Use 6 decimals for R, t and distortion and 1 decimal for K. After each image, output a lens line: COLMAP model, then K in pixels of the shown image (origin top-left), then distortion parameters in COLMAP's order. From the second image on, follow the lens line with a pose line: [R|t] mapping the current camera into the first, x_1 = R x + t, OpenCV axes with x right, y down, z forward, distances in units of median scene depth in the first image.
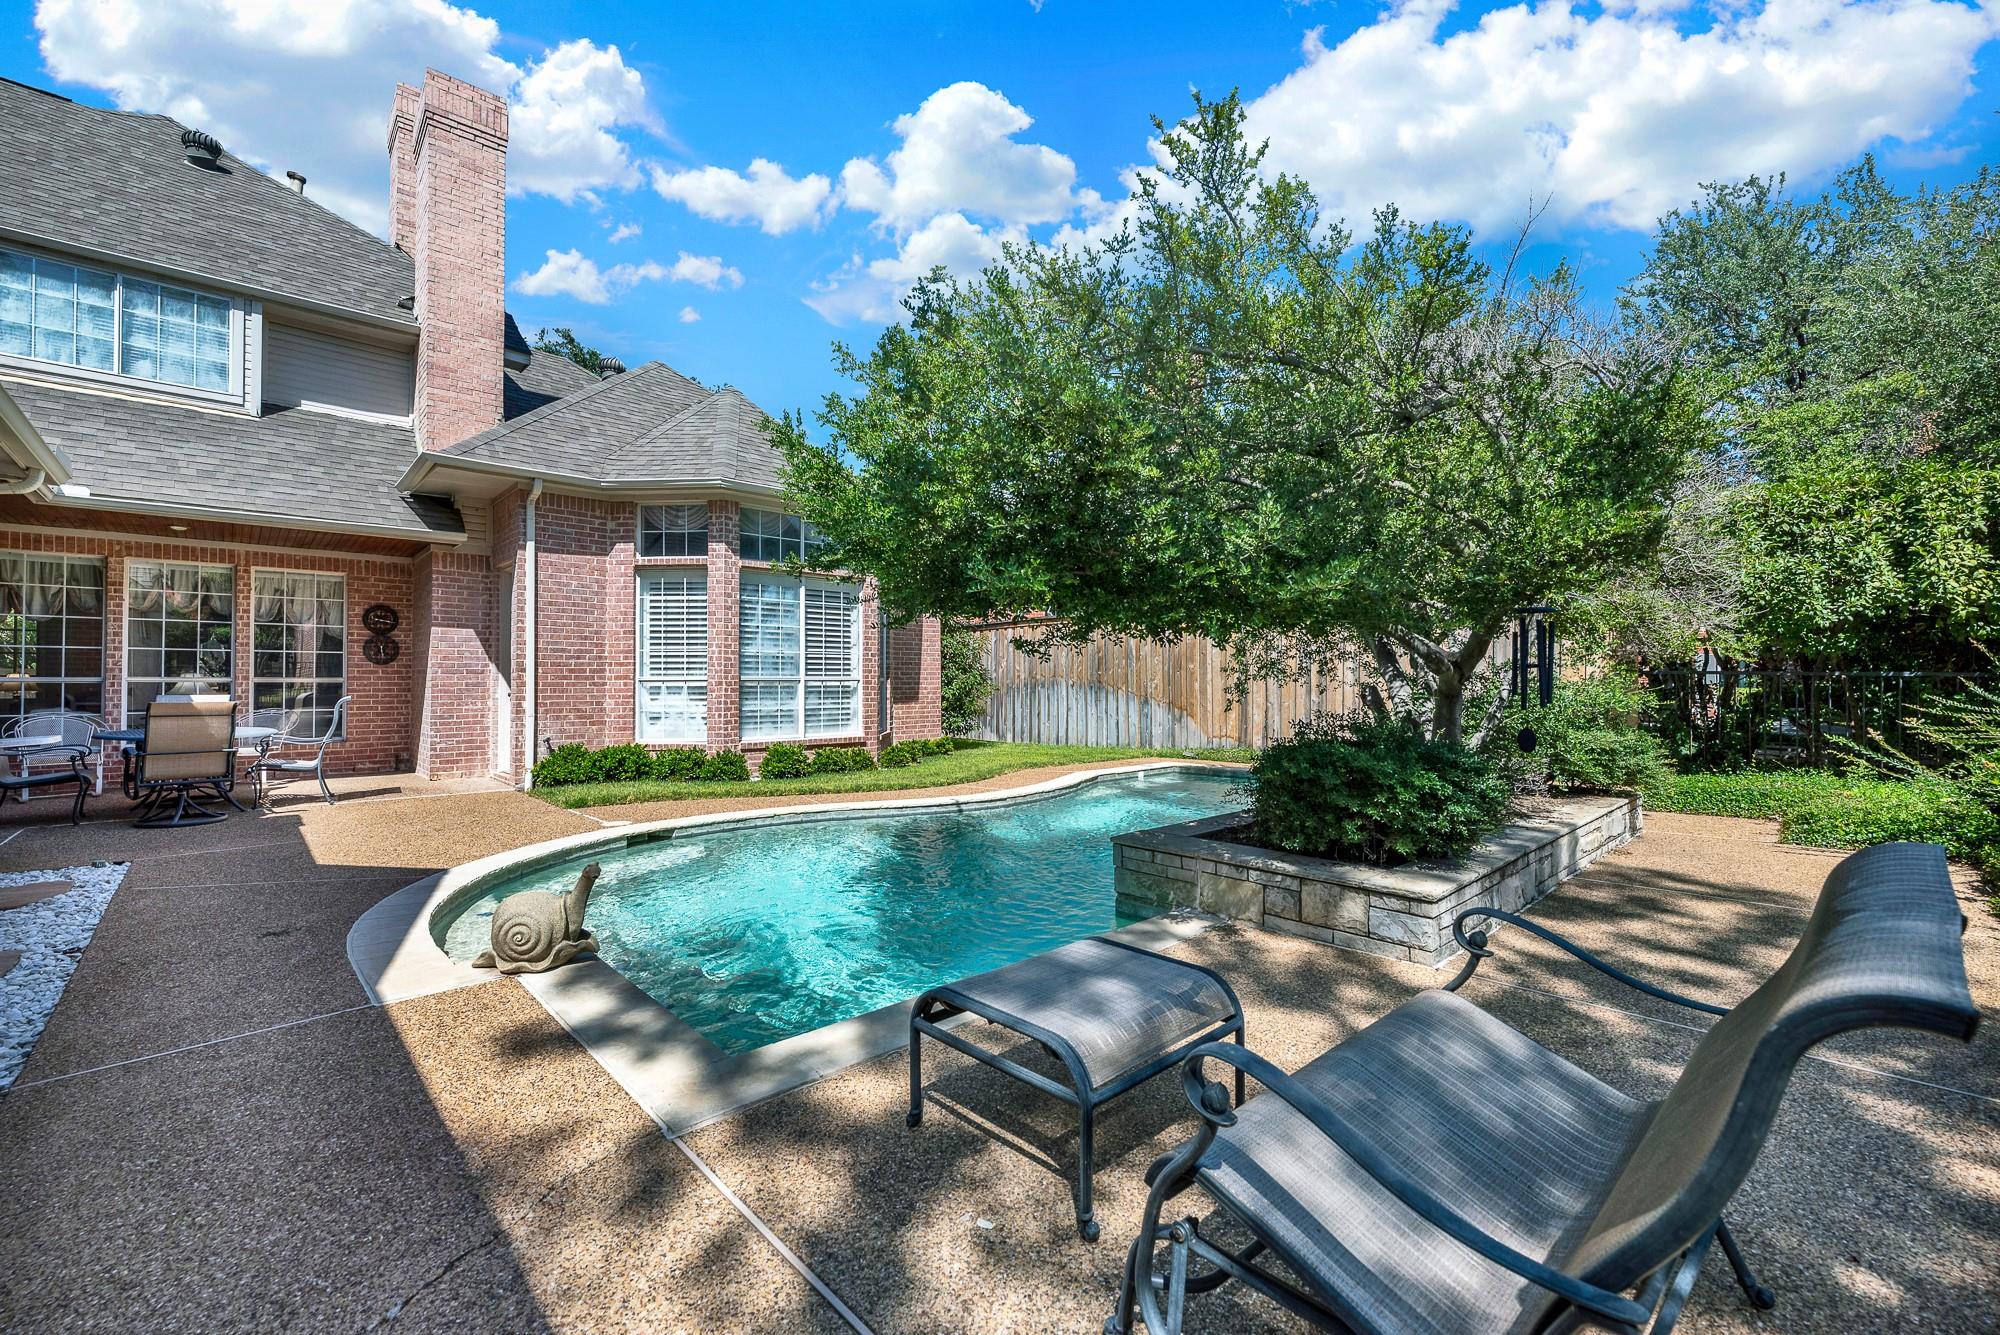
lens RADIAL K [[828.6, 0, 1003.7], [0, 828.6, 676.0], [0, 0, 1]] dist [-0.001481, -0.000379]
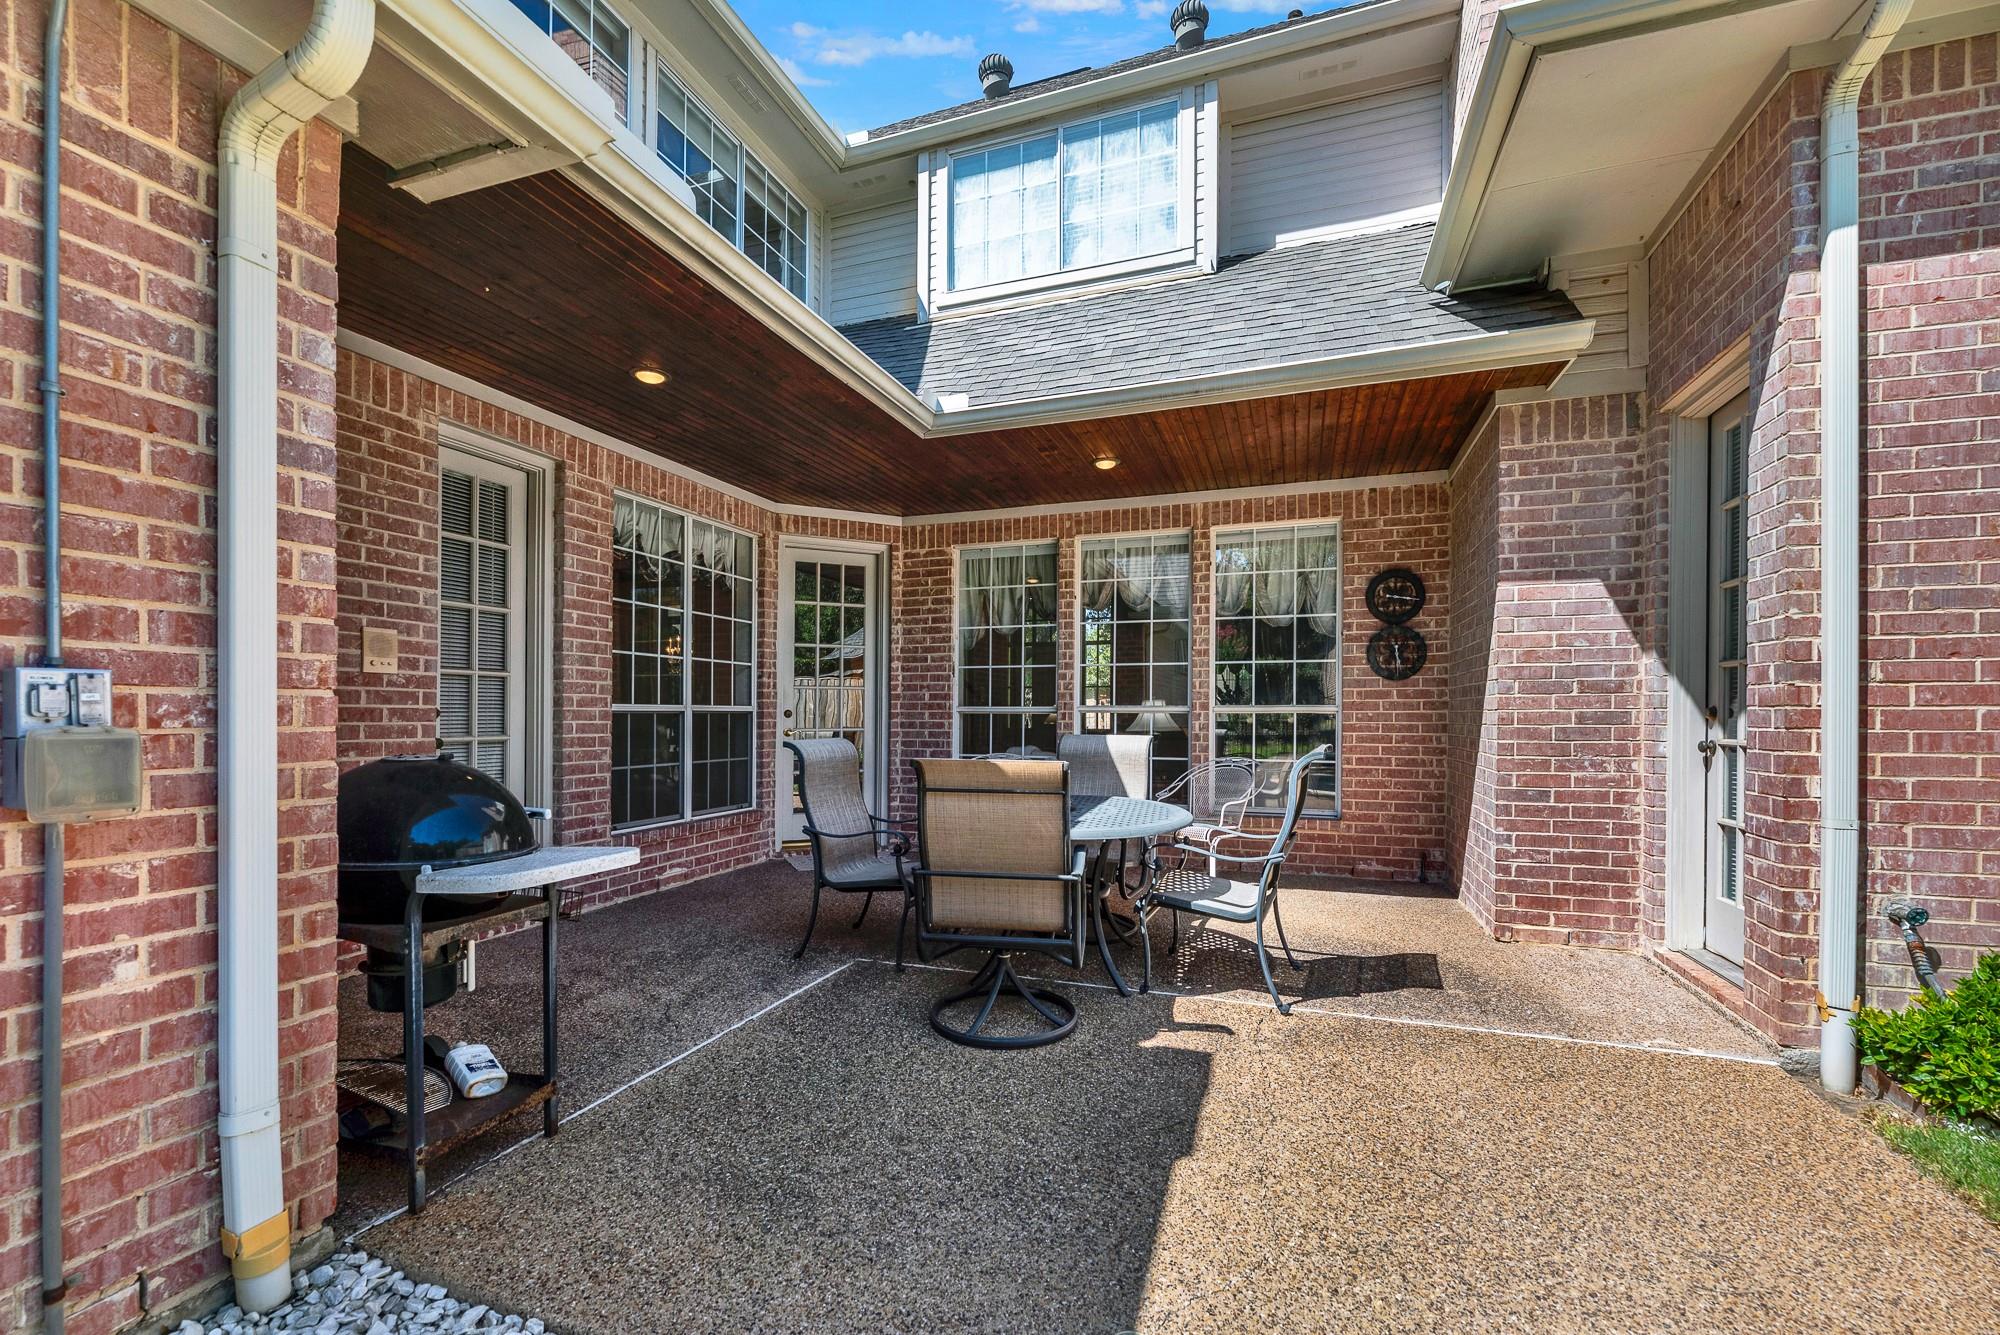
lens RADIAL K [[828.6, 0, 1002.1], [0, 828.6, 713.4], [0, 0, 1]] dist [-0.001481, -0.000379]
pose [[0.458551, 0.000248, -0.888668, -0.426436], [0.004079, 0.999989, 0.002384, 0.005753], [0.888659, -0.004718, 0.458545, 0.572737]]
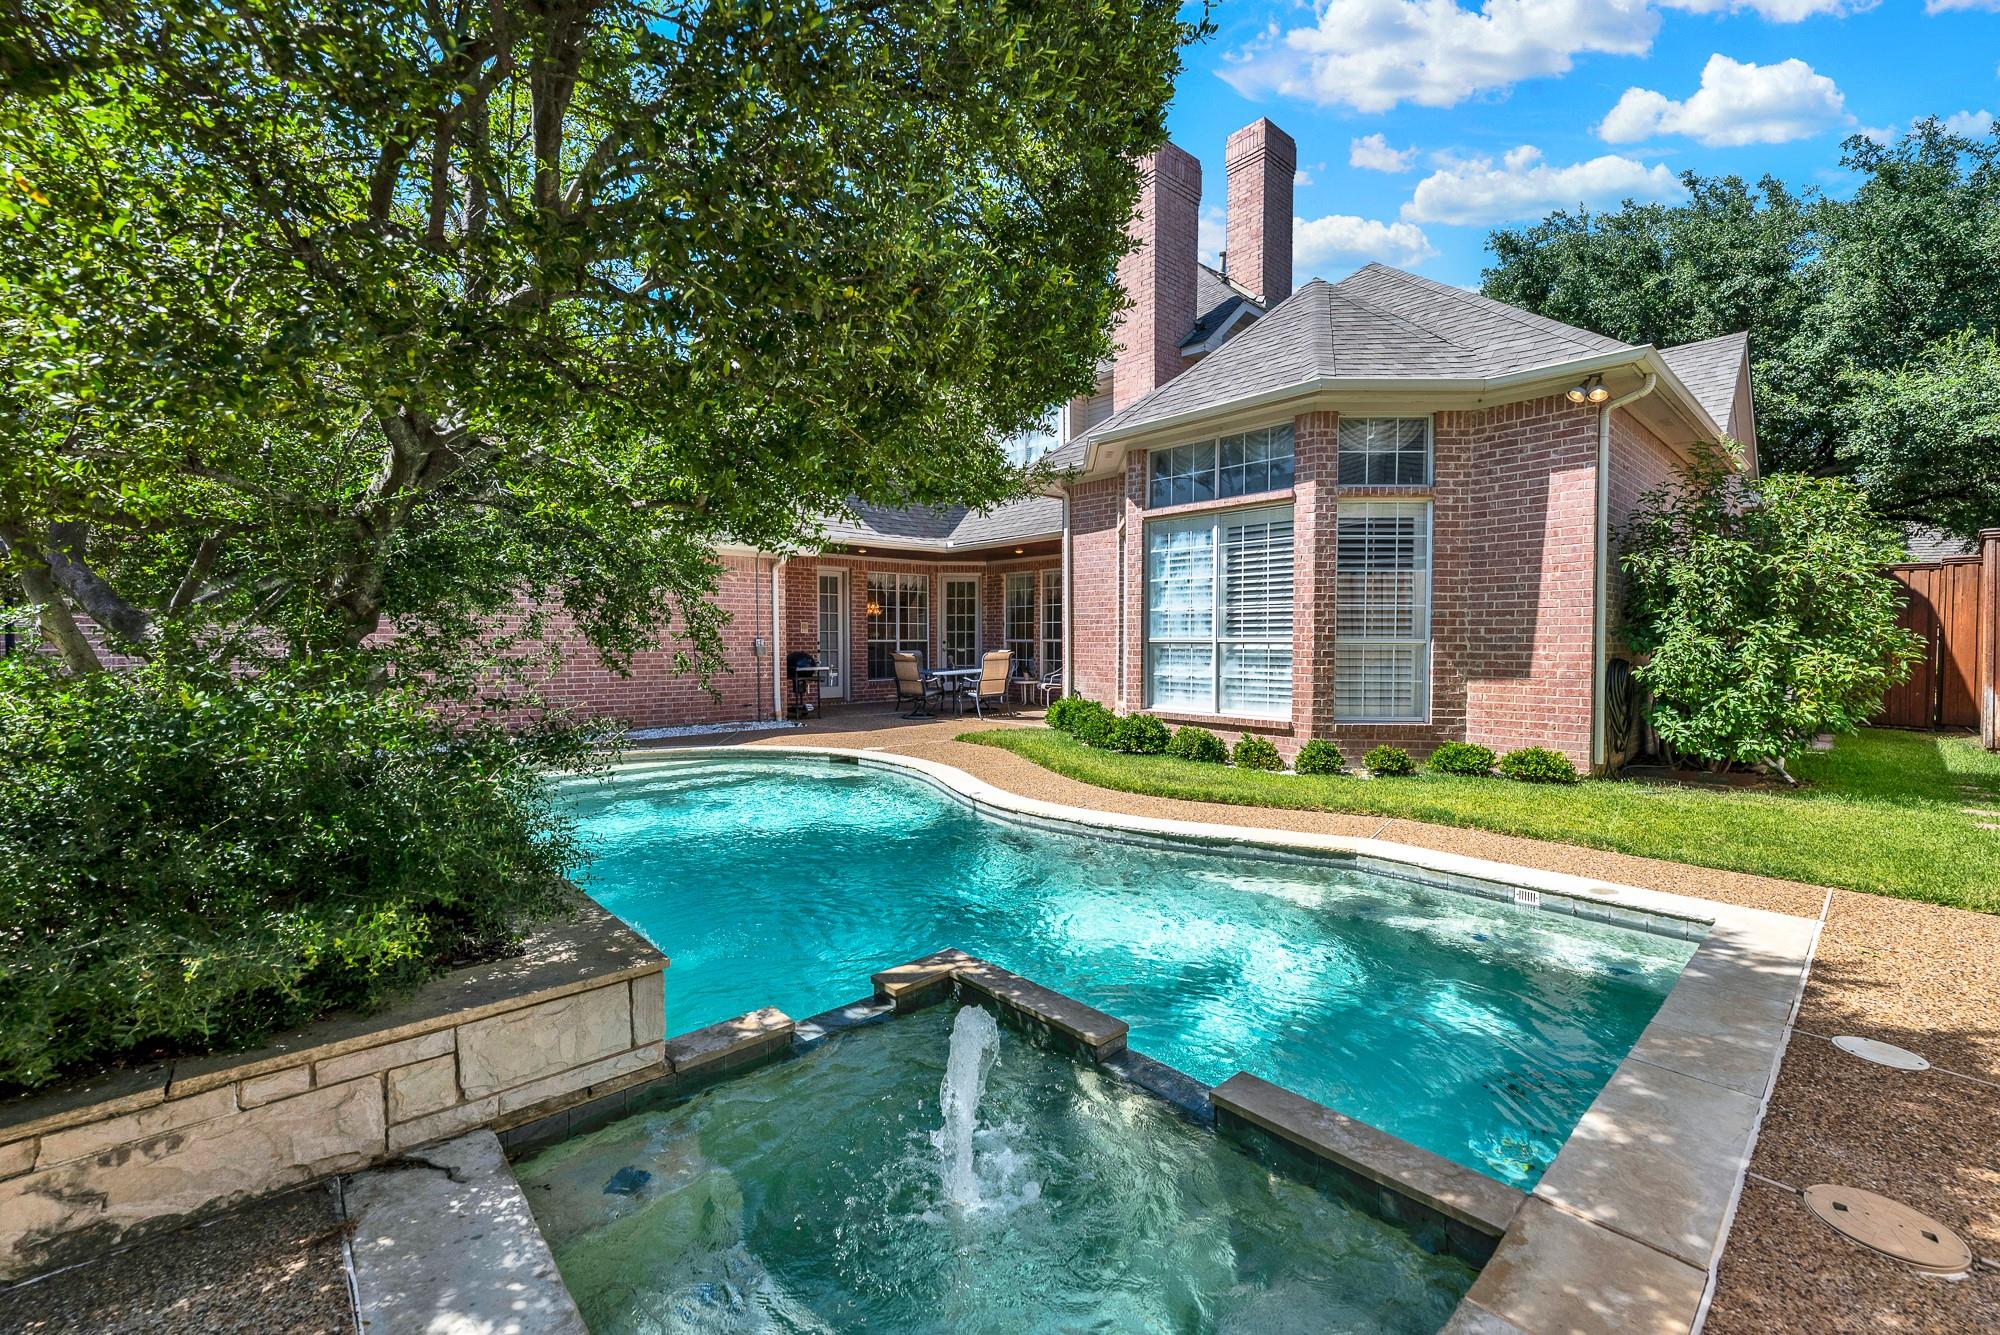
lens RADIAL K [[828.6, 0, 1012.8], [0, 828.6, 663.2], [0, 0, 1]] dist [-0.001481, -0.000379]
pose [[-0.004773, 0.028674, -0.999577, 0.622586], [0.006052, 0.999571, 0.028645, 0.001260], [0.999970, -0.005913, -0.004945, 0.882389]]
